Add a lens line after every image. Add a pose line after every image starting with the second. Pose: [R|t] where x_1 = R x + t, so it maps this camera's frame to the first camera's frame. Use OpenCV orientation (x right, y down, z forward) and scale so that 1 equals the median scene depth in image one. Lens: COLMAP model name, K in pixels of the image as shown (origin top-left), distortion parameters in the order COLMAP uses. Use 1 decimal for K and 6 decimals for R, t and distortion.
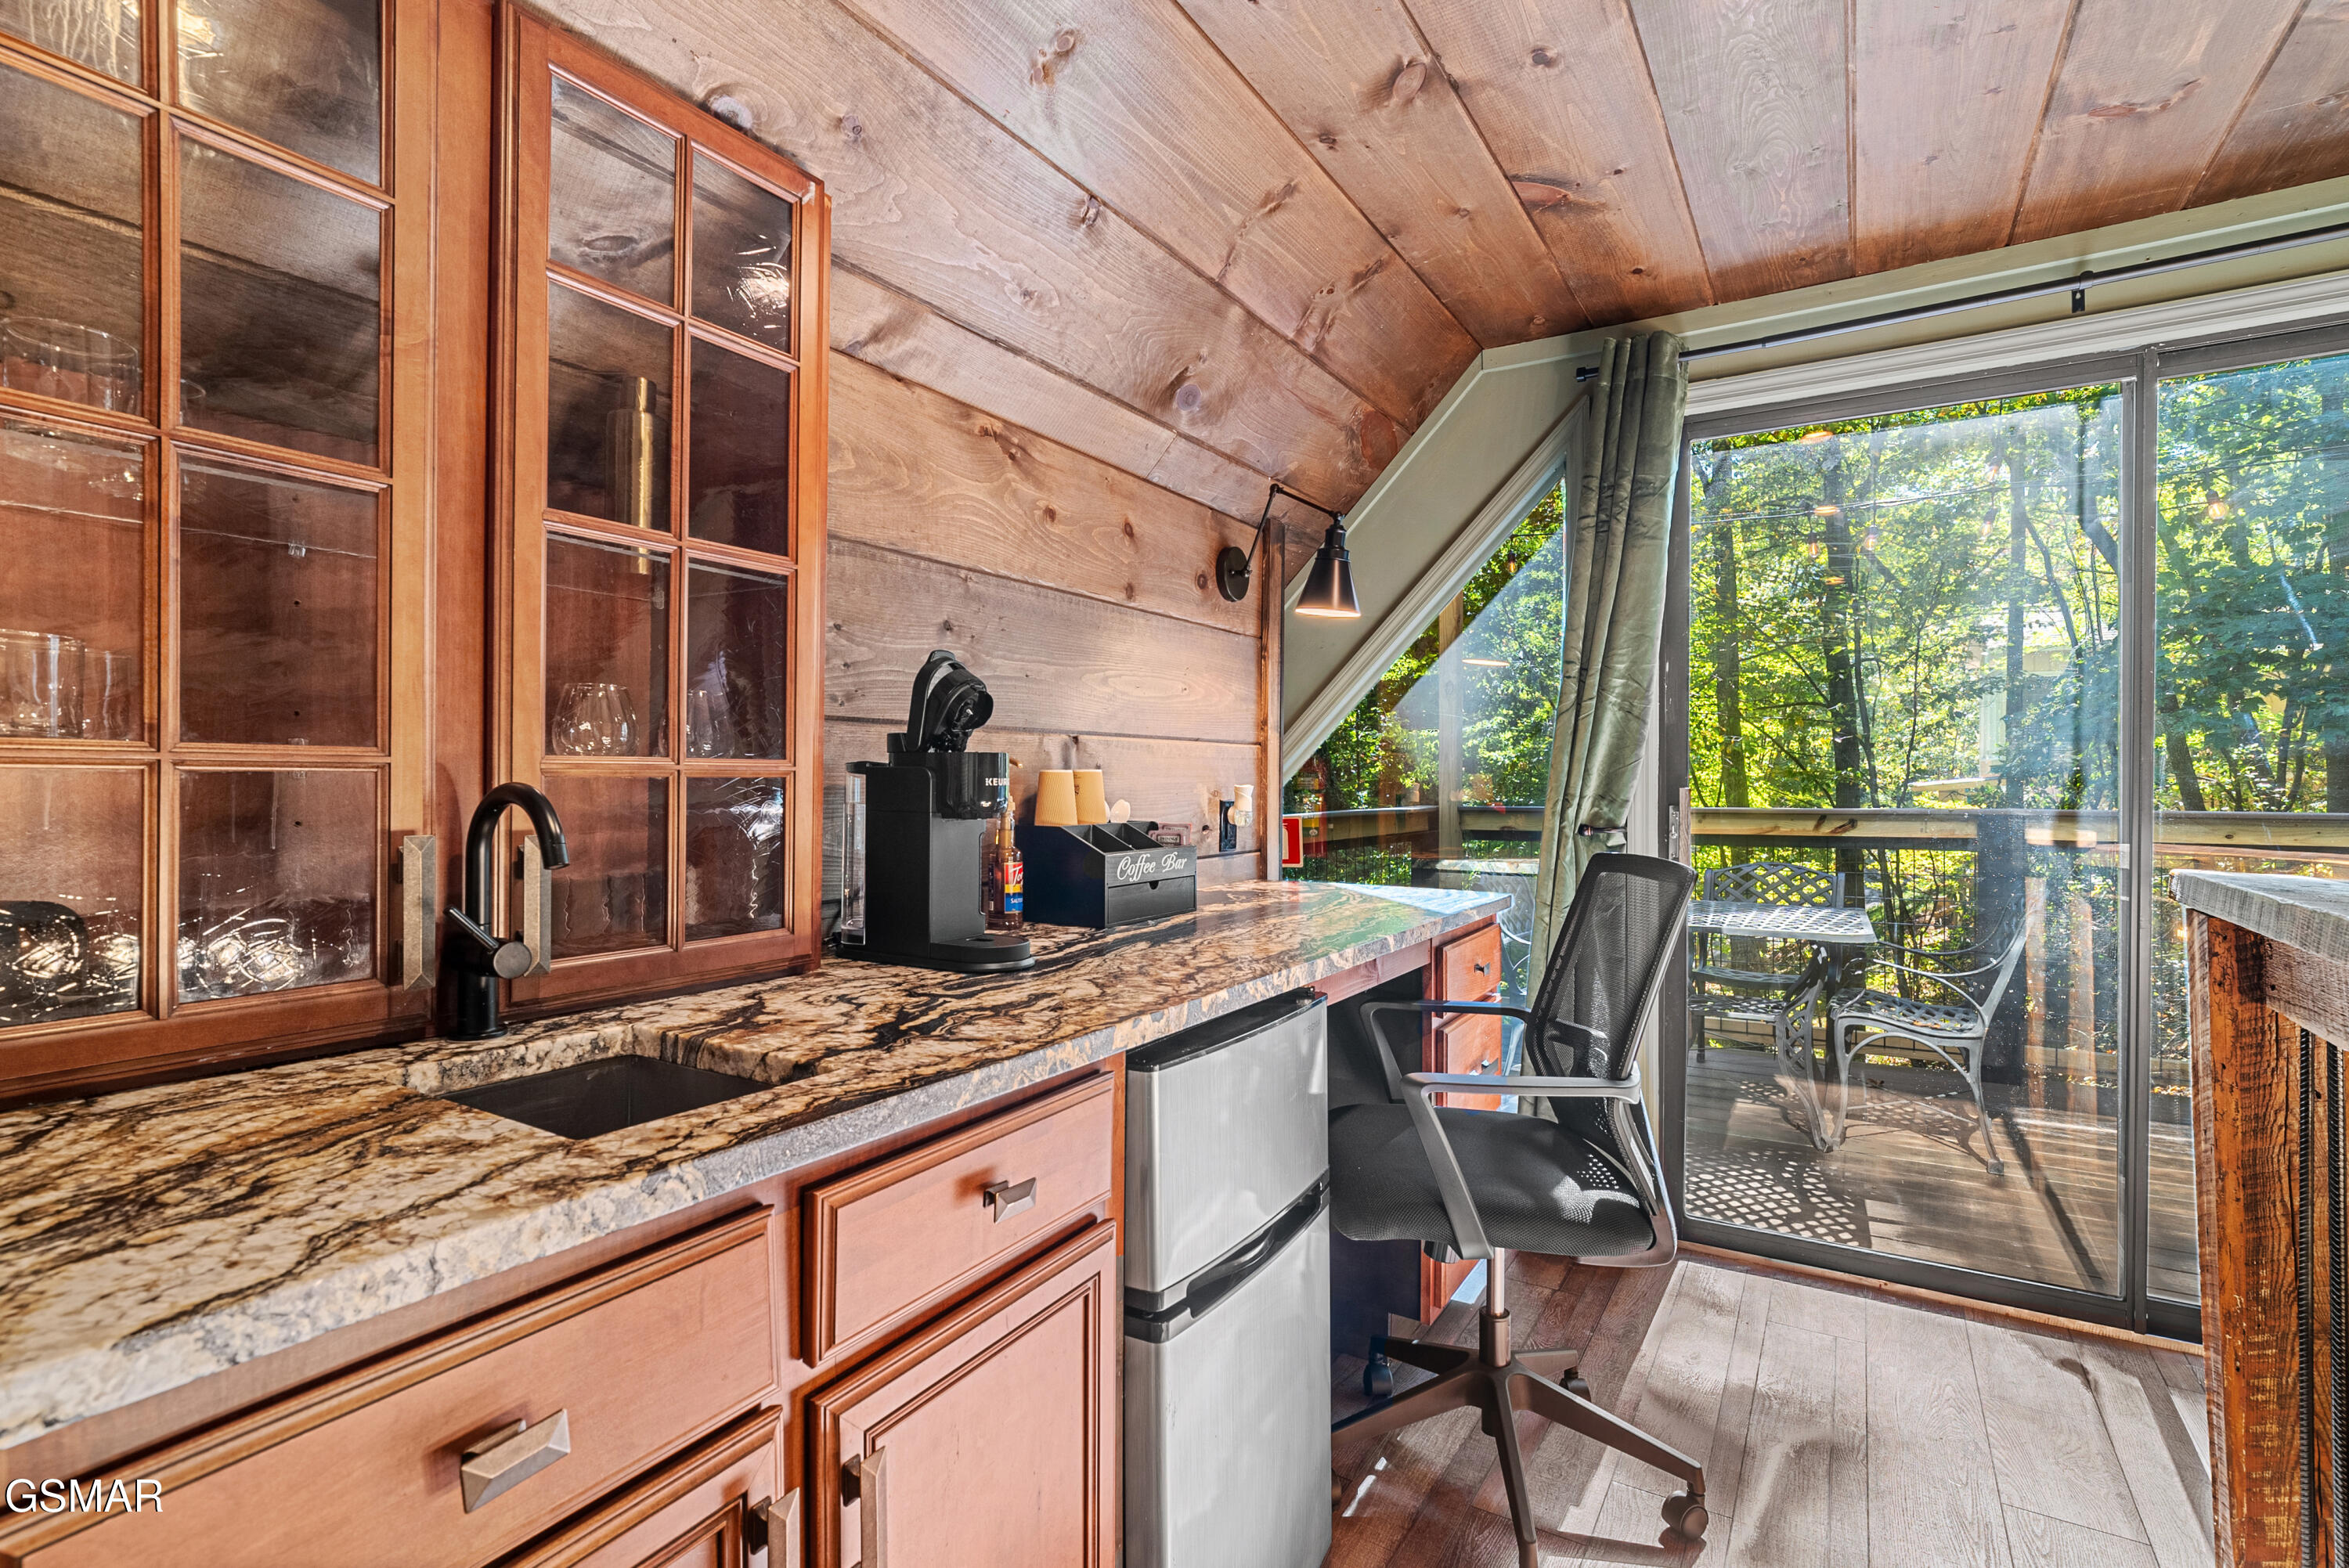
lens RADIAL K [[1100.5, 0, 1161.3], [0, 1100.5, 788.2], [0, 0, 1]] dist [-0.016803, 0.000067]
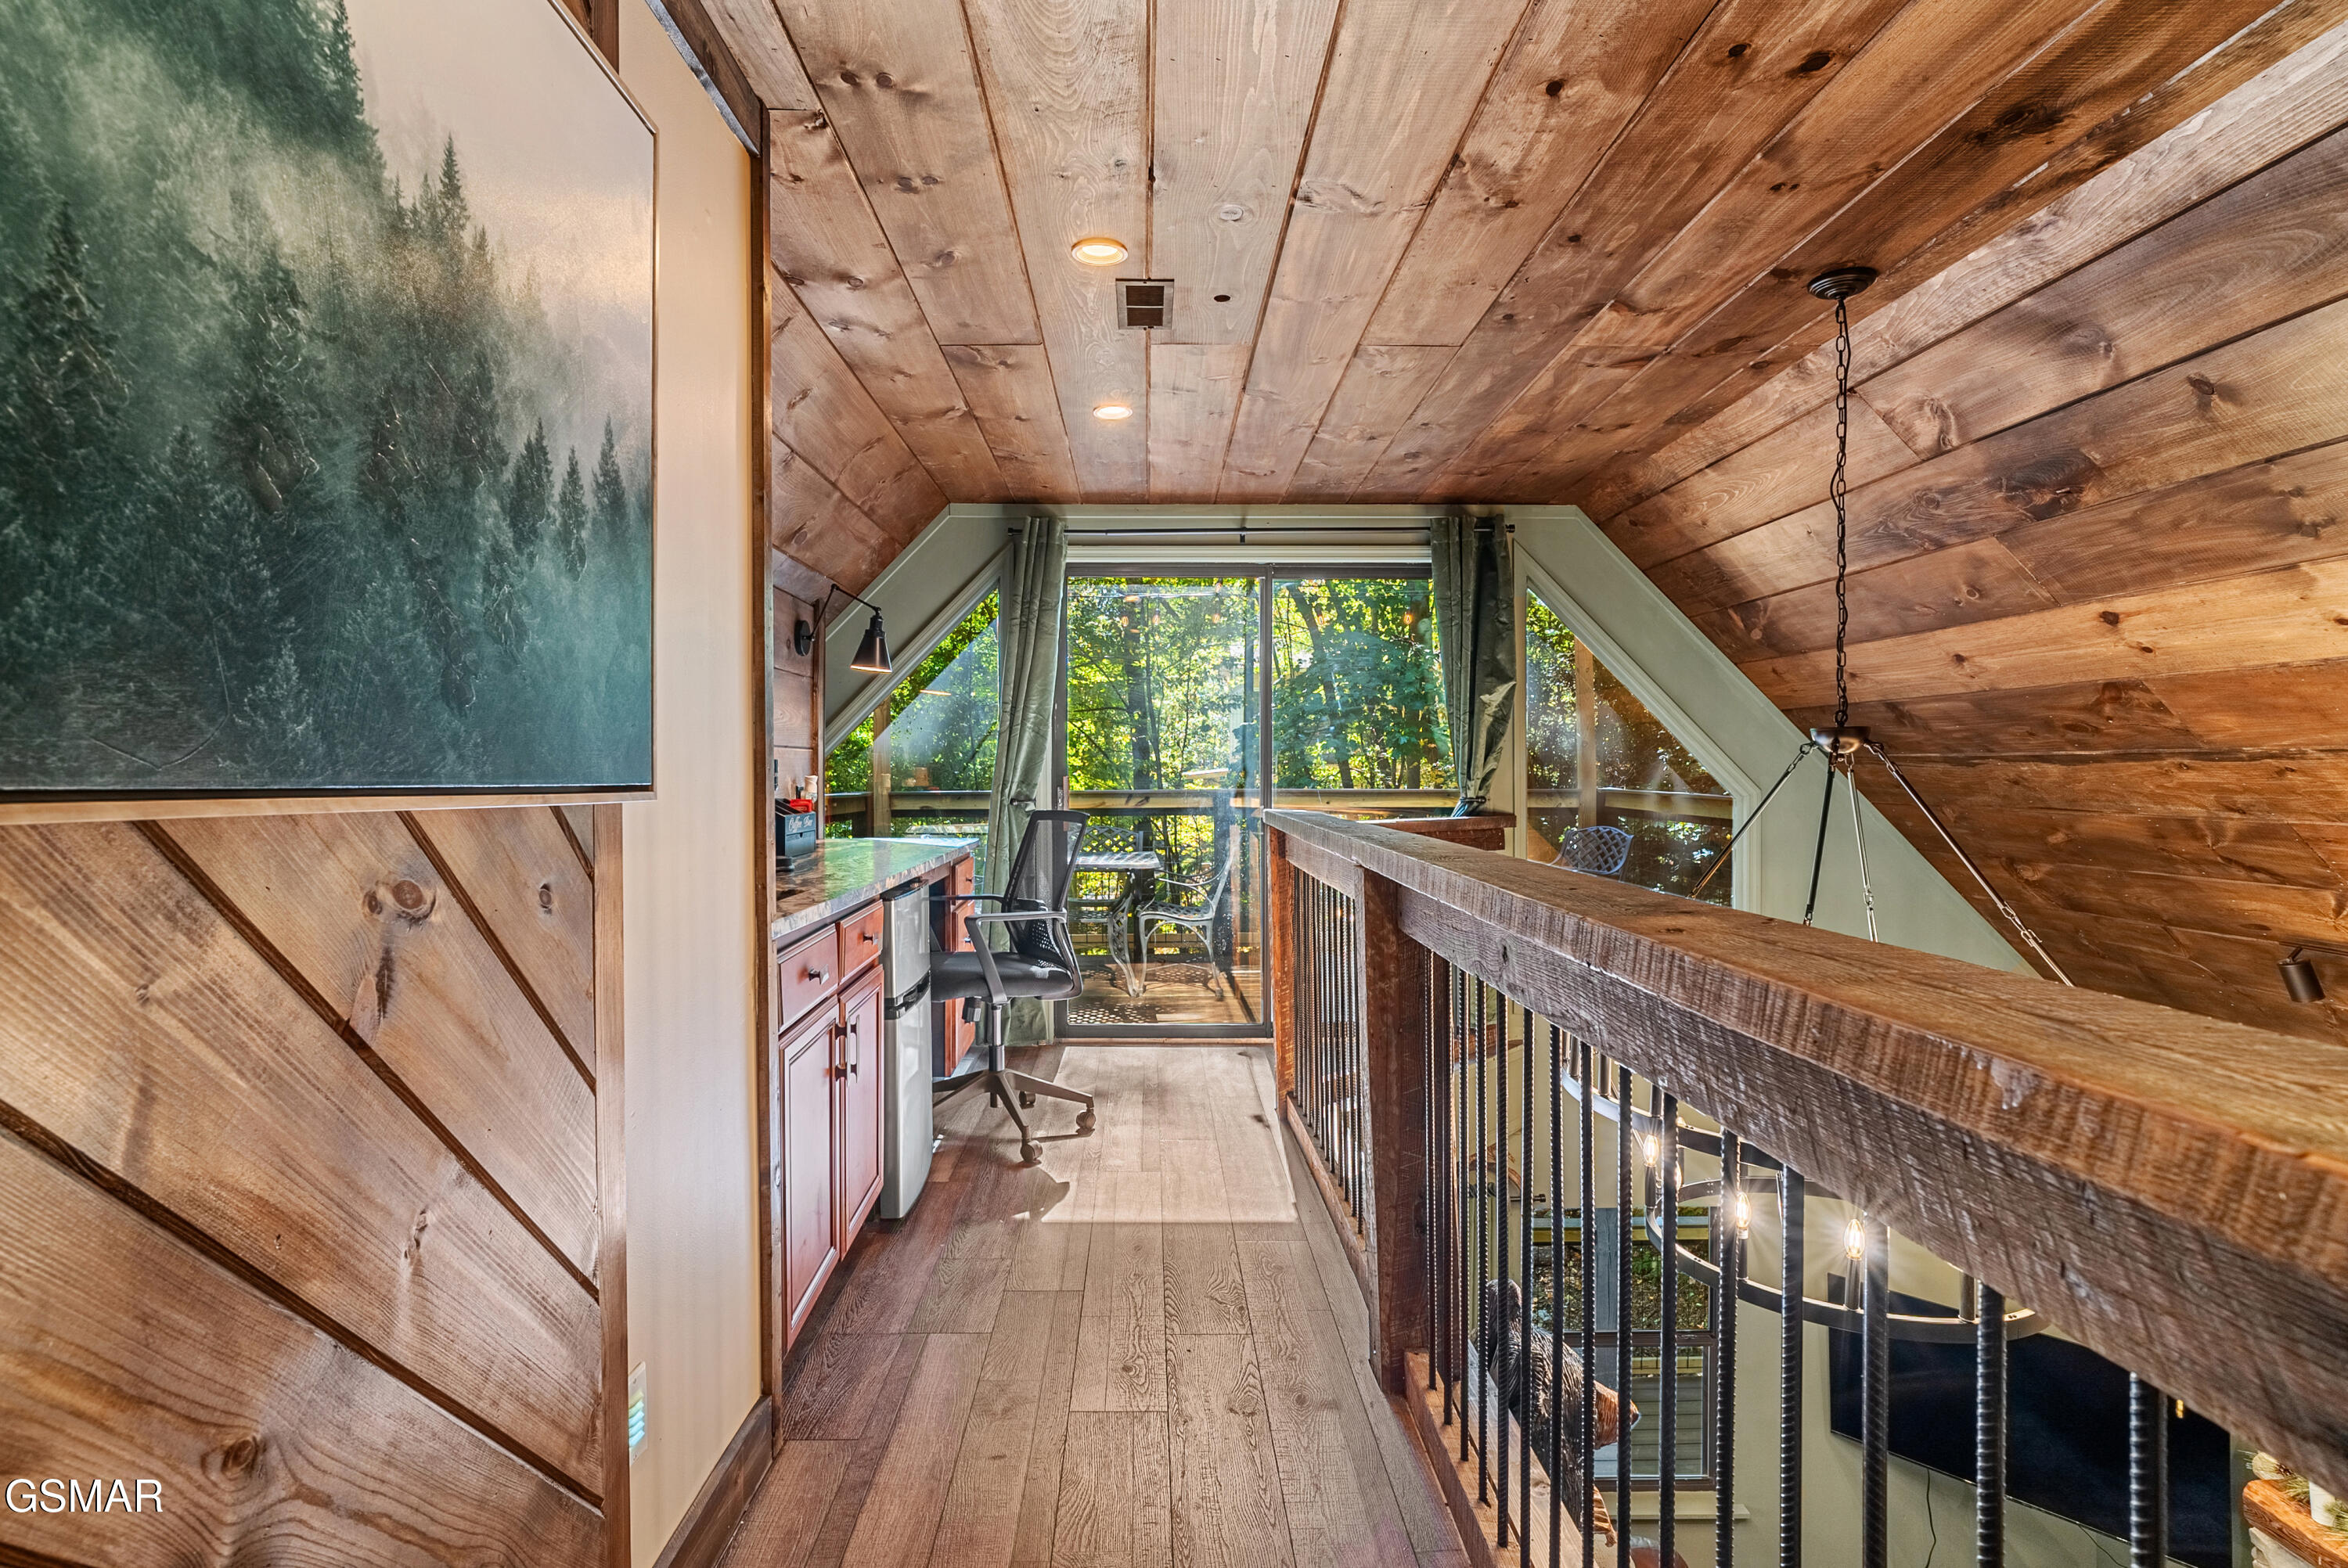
lens RADIAL K [[1100.0, 0, 1160.8], [0, 1100.0, 788.2], [0, 0, 1]] dist [-0.016803, 0.000067]
pose [[0.837146, -0.010680, 0.546875, -0.348001], [0.005967, 0.999928, 0.010394, 0.000959], [-0.546947, -0.005438, 0.837150, -0.538645]]
